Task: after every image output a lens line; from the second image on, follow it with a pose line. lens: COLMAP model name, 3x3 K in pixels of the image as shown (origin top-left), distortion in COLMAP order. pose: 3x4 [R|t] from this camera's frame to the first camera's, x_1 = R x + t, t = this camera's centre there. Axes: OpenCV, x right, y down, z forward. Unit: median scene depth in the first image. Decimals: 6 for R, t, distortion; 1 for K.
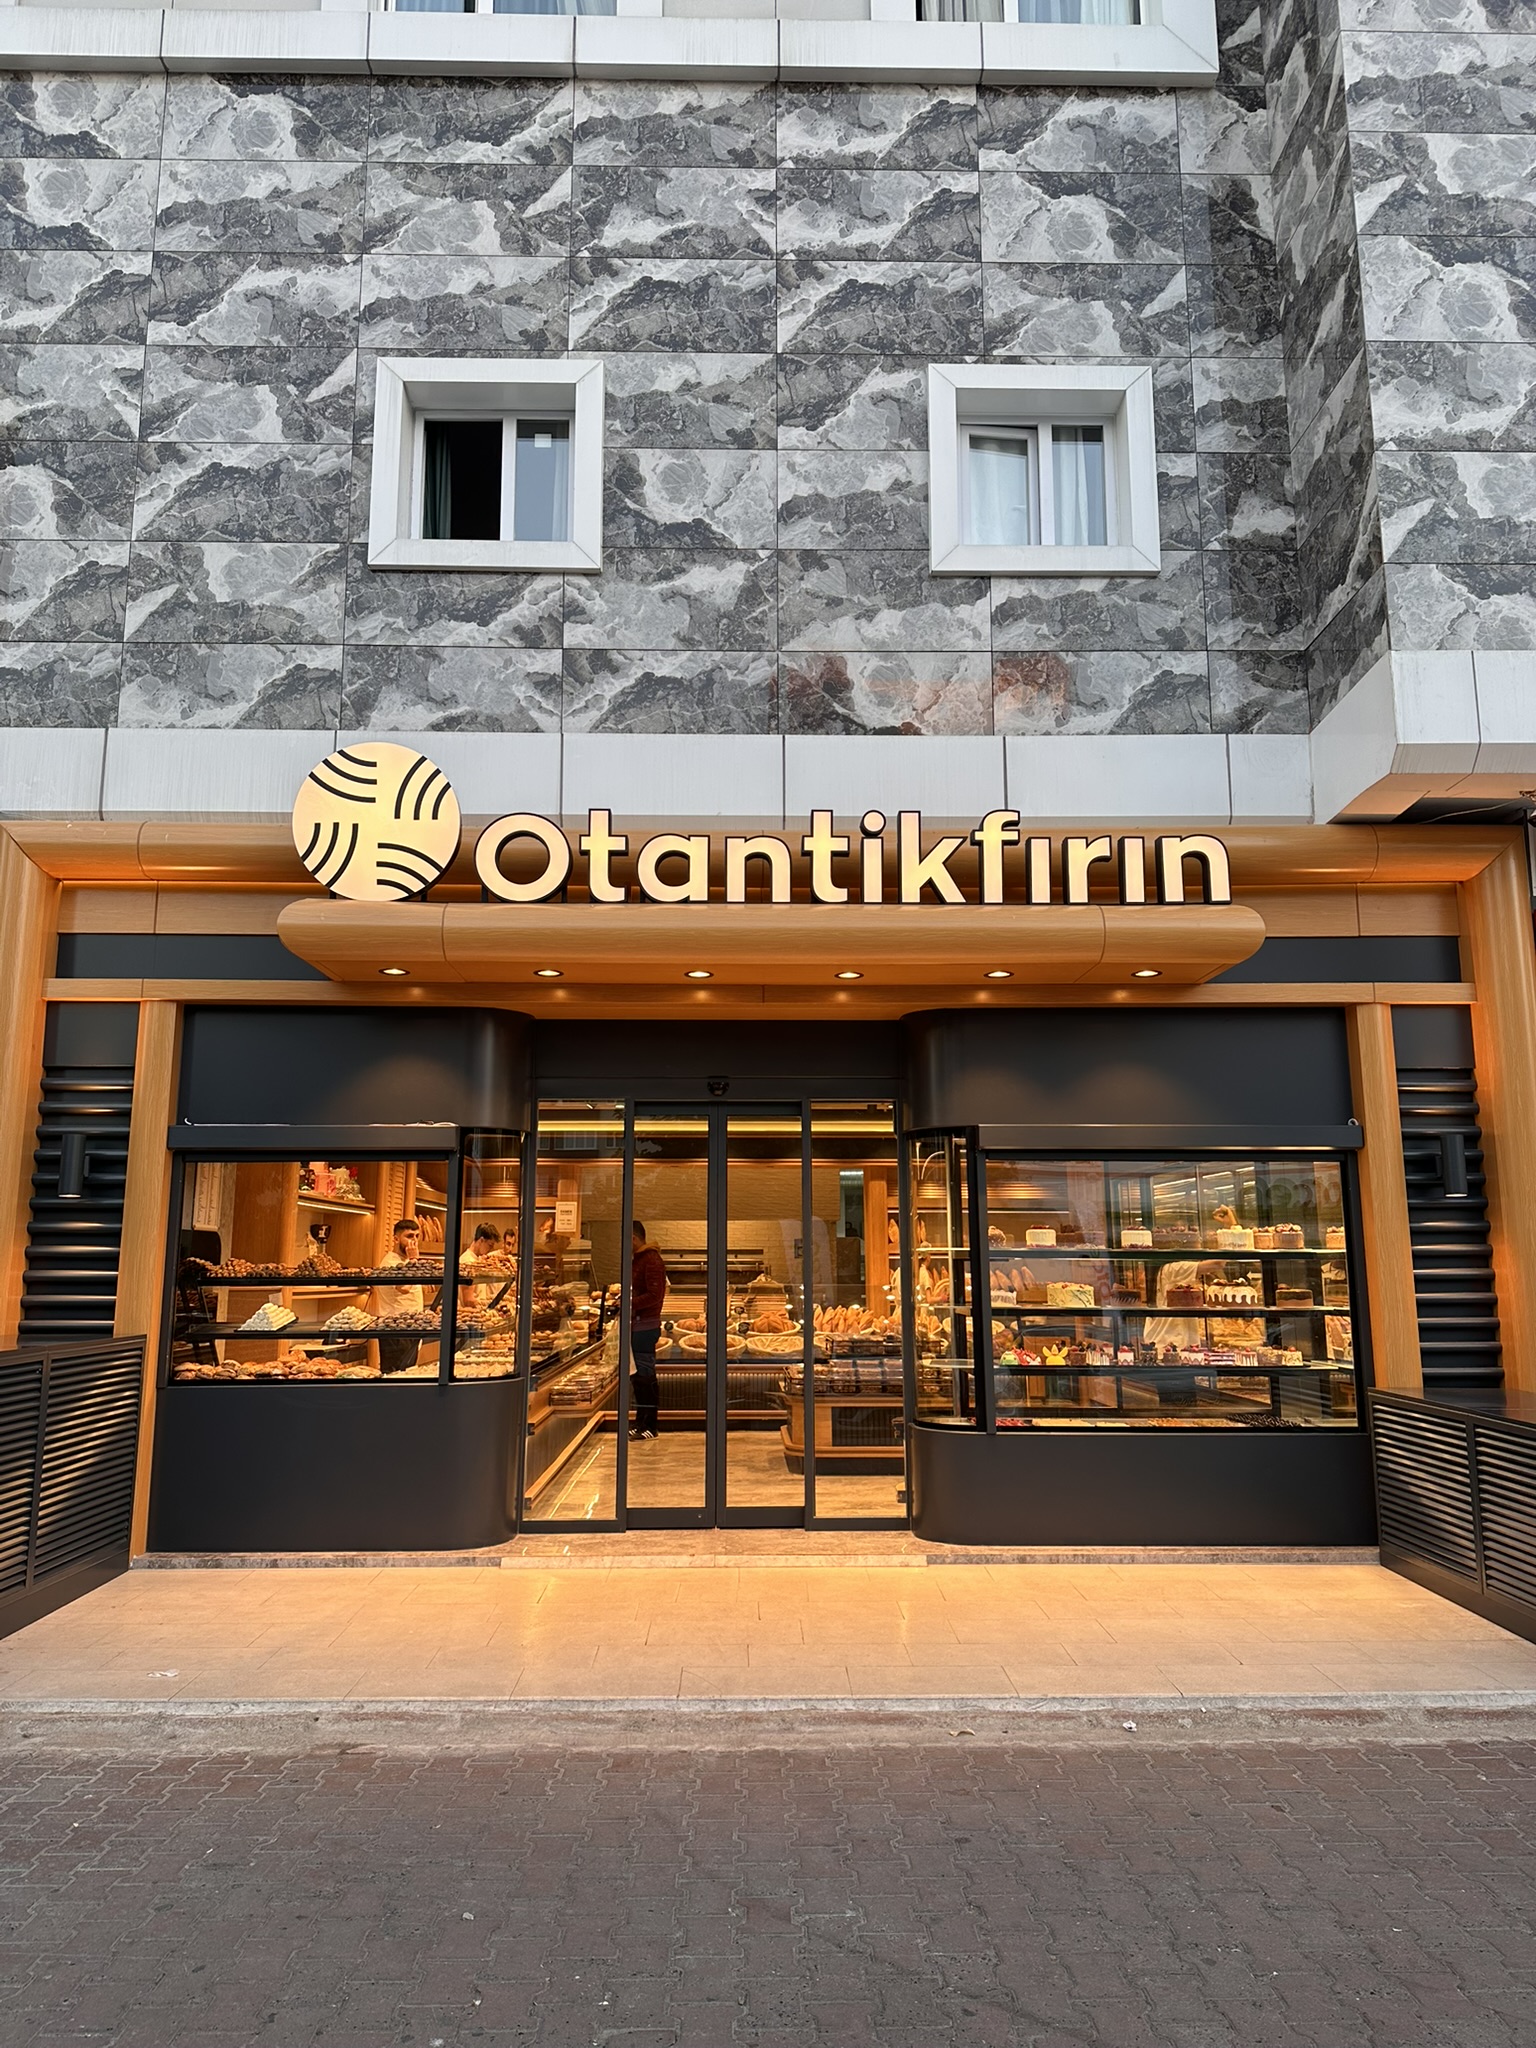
lens RADIAL K [[1422.1, 0, 768.4], [0, 1422.1, 1019.7], [0, 0, 1]] dist [0.093163, -0.127390]
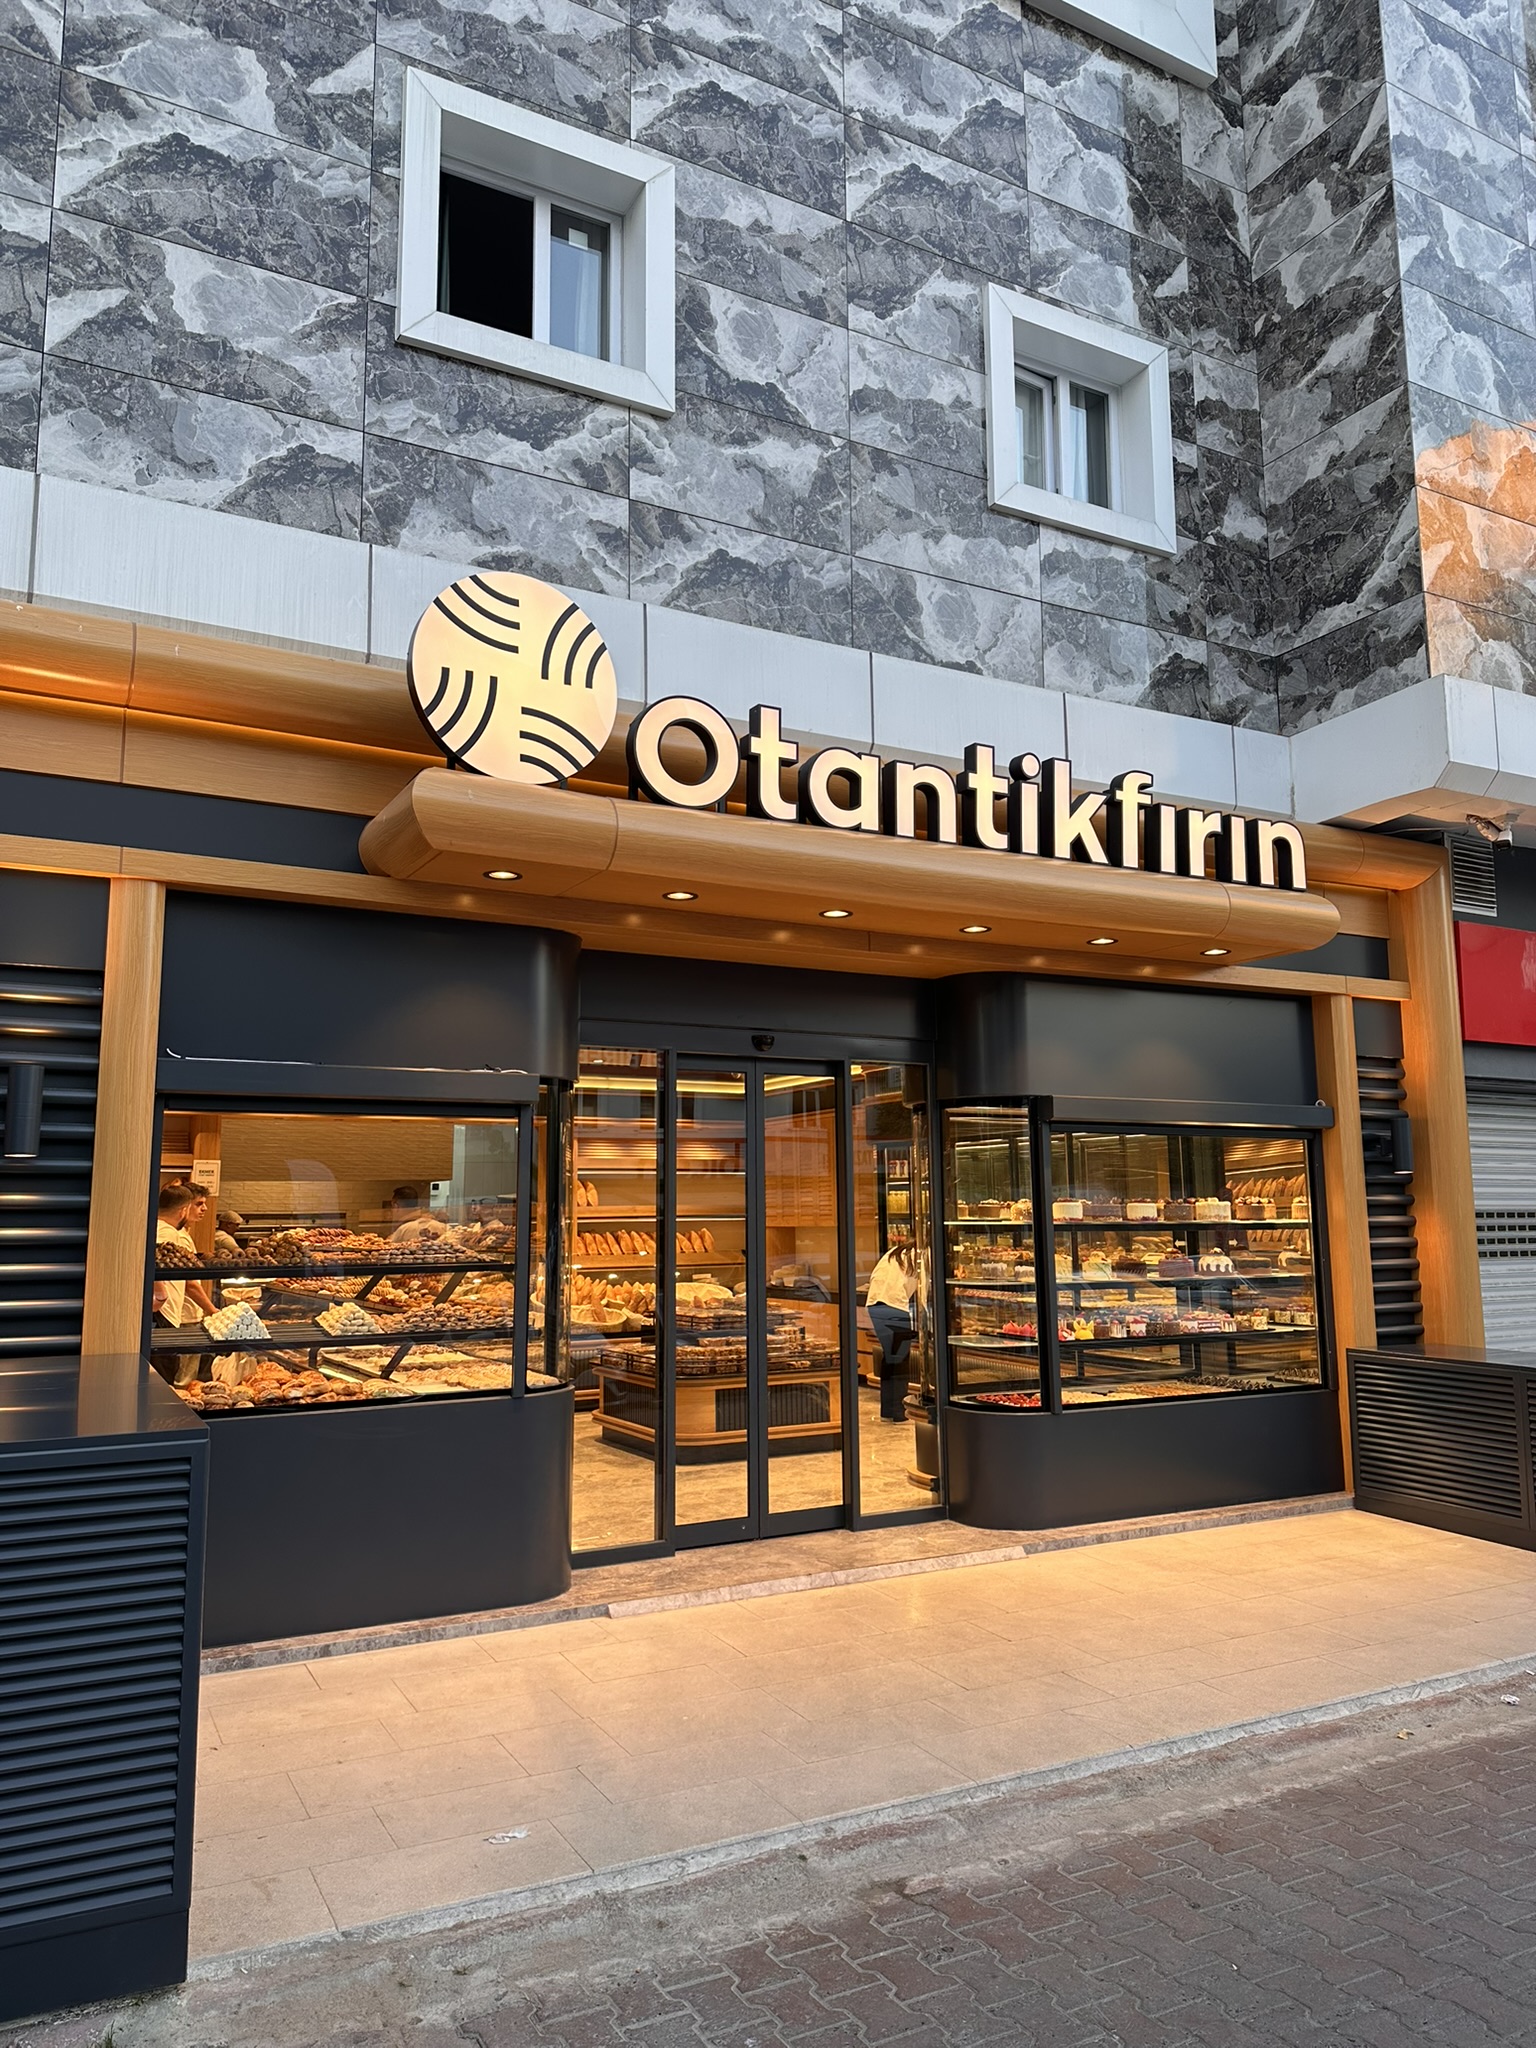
lens RADIAL K [[1427.1, 0, 763.8], [0, 1427.1, 1018.7], [0, 0, 1]] dist [0.056435, -0.074771]
pose [[0.889905, 0.057048, 0.452564, -0.435238], [-0.072418, 0.997235, 0.016694, 0.019018], [-0.450361, -0.047630, 0.891575, 0.217860]]
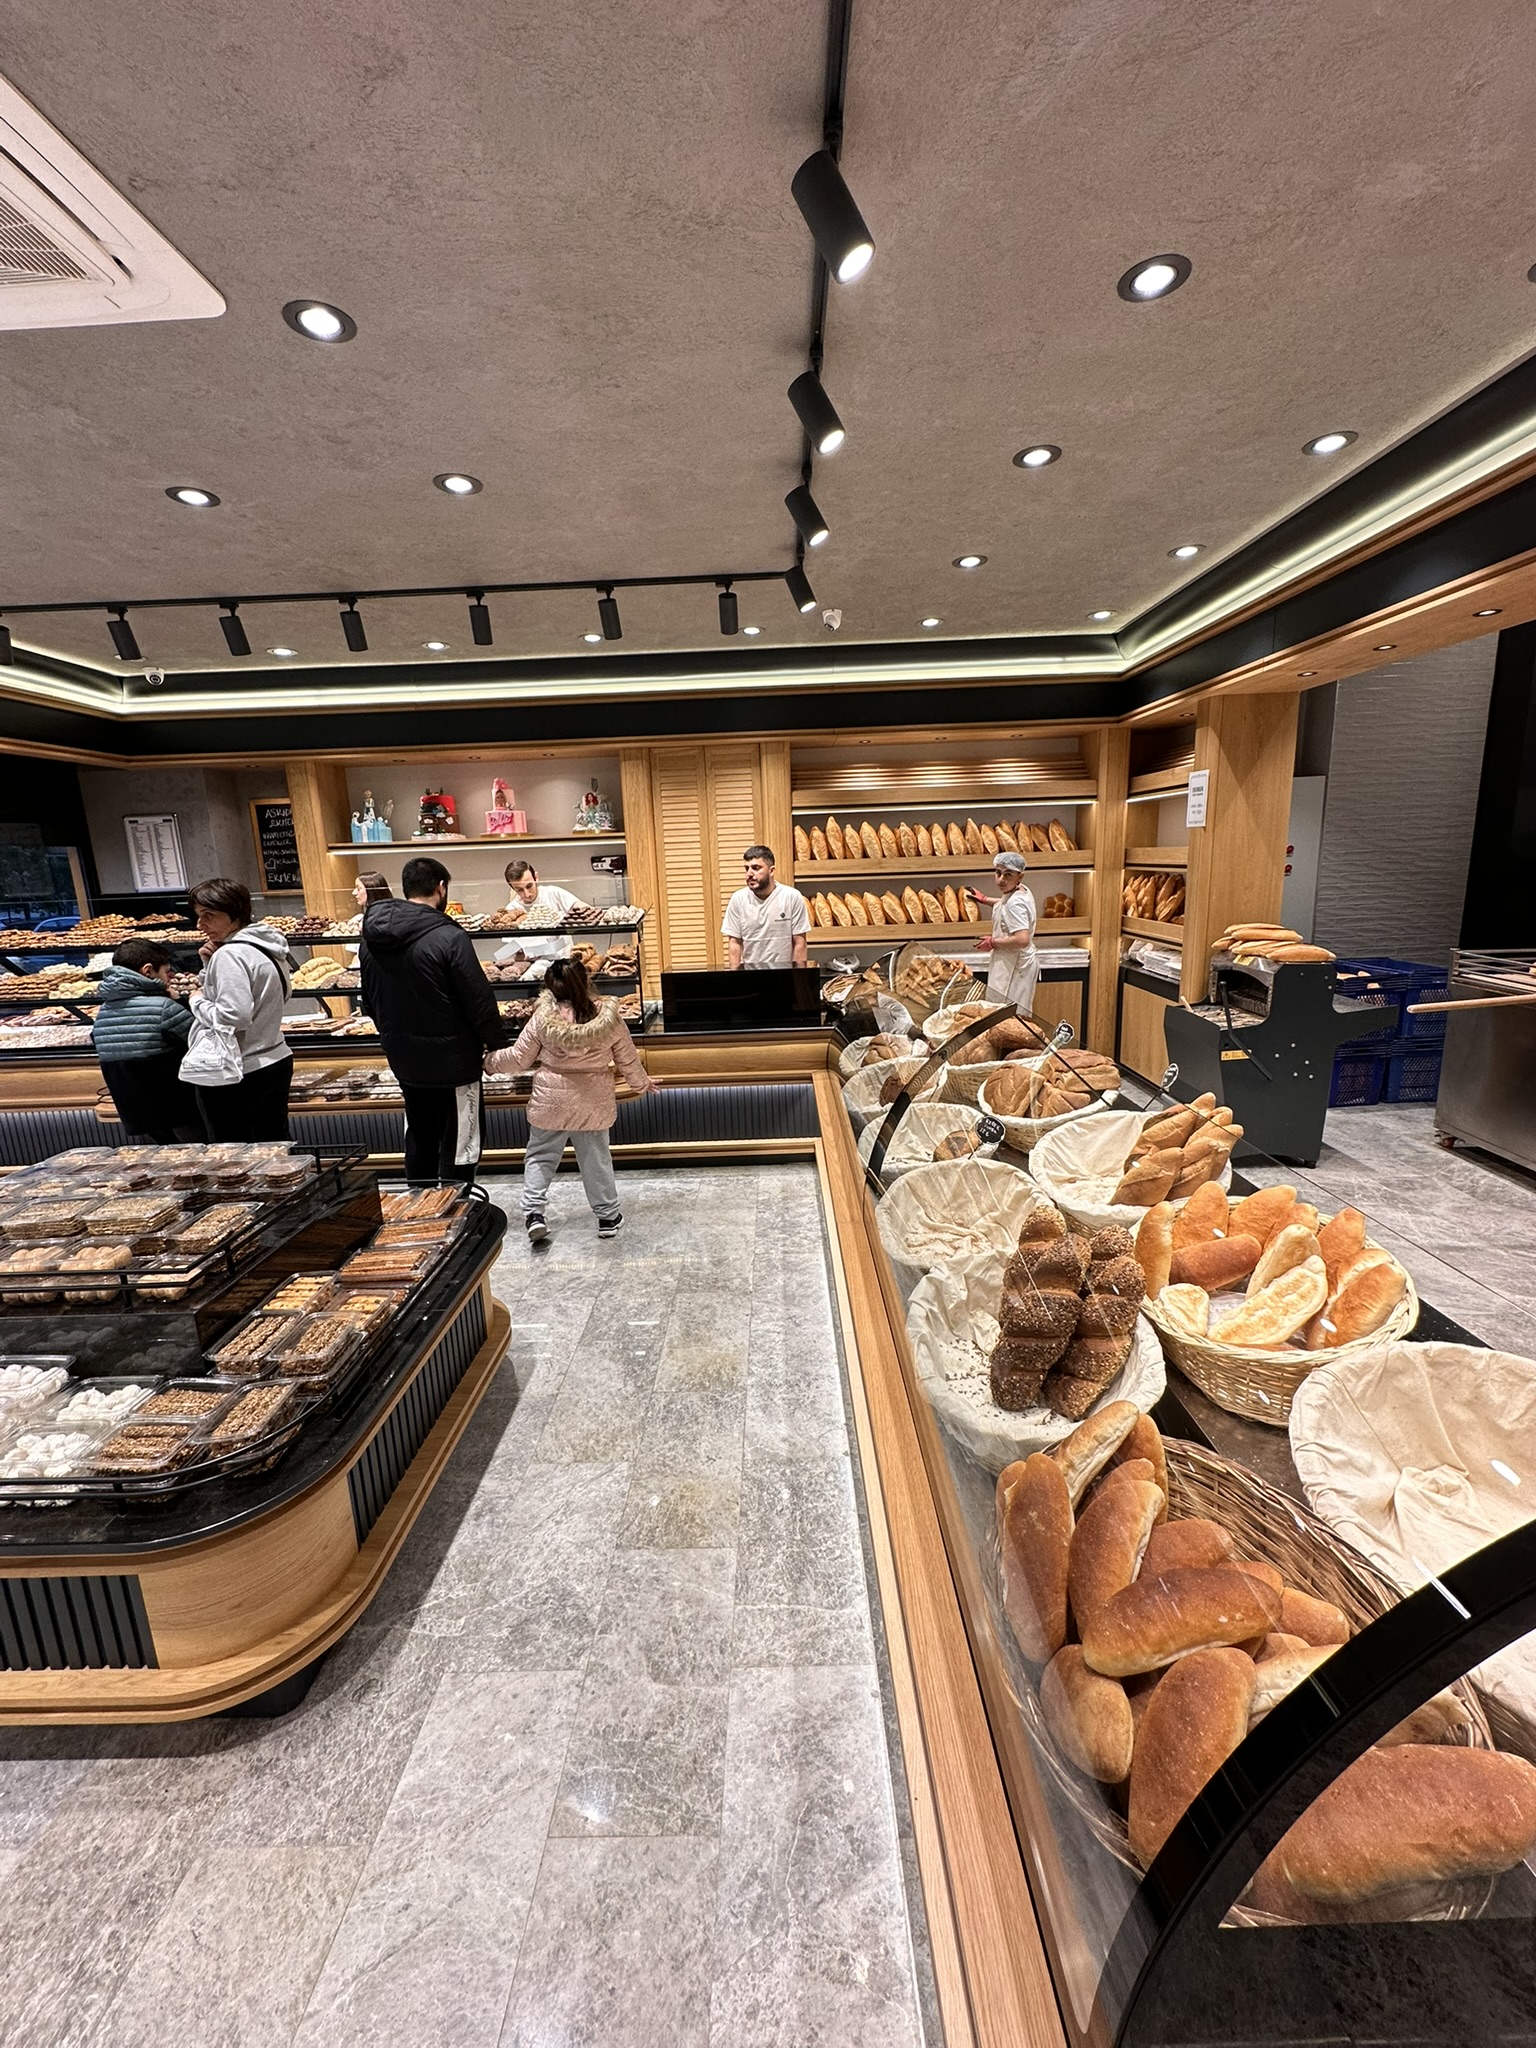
lens RADIAL K [[817.0, 0, 770.5], [0, 817.0, 1026.0], [0, 0, 1]] dist [-0.002123, -0.000159]
pose [[-0.030843, 0.203664, -0.978555, 0.341549], [0.208419, 0.958811, 0.192986, 0.233330], [0.977553, -0.197998, -0.072020, 1.552940]]
